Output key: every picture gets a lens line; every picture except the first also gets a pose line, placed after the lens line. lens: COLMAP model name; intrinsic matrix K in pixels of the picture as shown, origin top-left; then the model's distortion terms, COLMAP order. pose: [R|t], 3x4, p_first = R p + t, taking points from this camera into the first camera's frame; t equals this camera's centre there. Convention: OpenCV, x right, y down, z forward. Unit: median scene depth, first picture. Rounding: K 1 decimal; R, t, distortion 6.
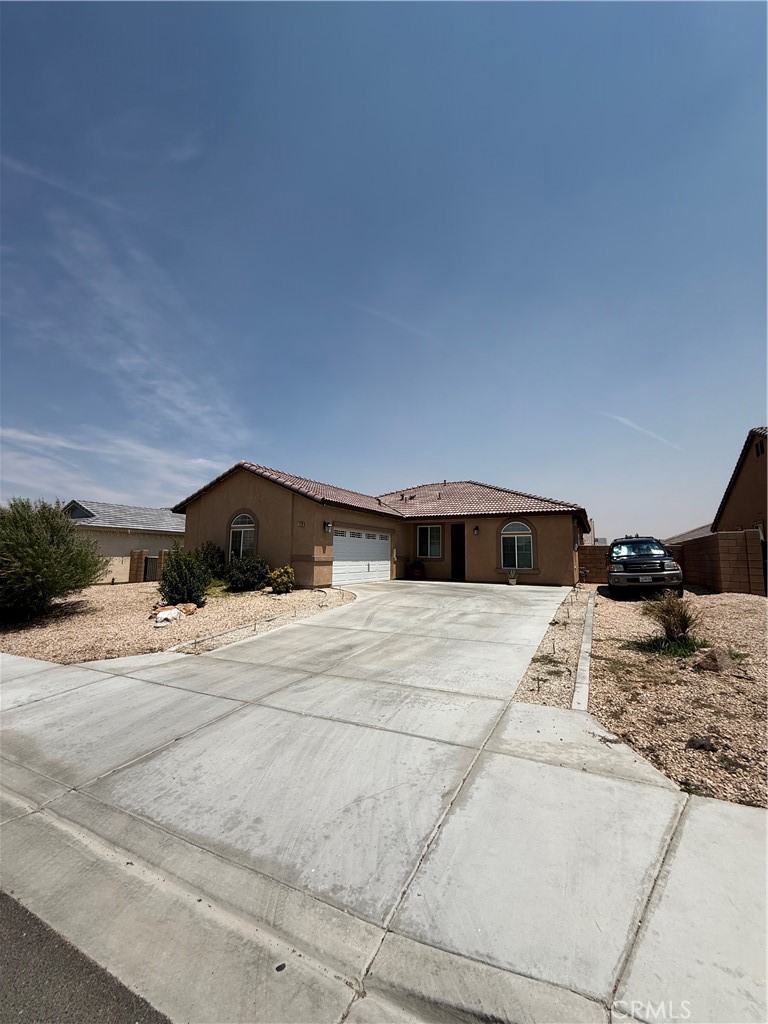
lens RADIAL K [[410.4, 0, 385.7], [0, 410.4, 512.8], [0, 0, 1]] dist [0.004808, -0.000426]
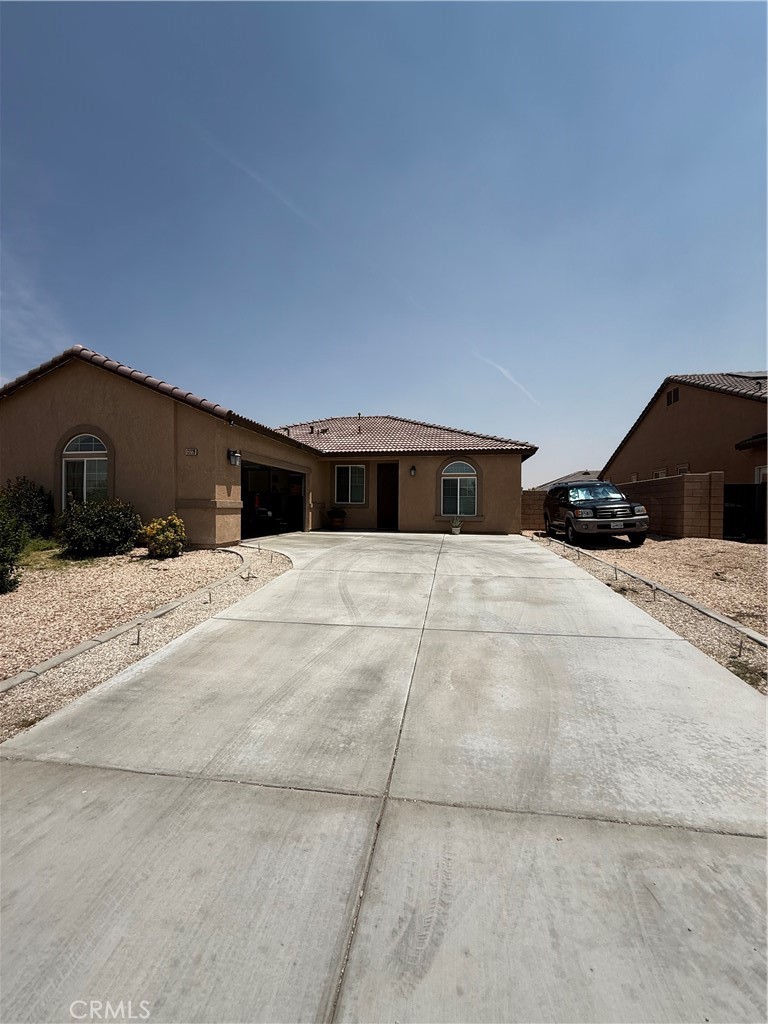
lens RADIAL K [[410.4, 0, 384.6], [0, 410.4, 510.3], [0, 0, 1]] dist [0.004808, -0.000426]
pose [[0.952973, -0.007425, 0.302965, -0.111743], [-0.028549, 0.993055, 0.114137, 0.036945], [-0.301708, -0.117418, 0.946142, 0.277739]]
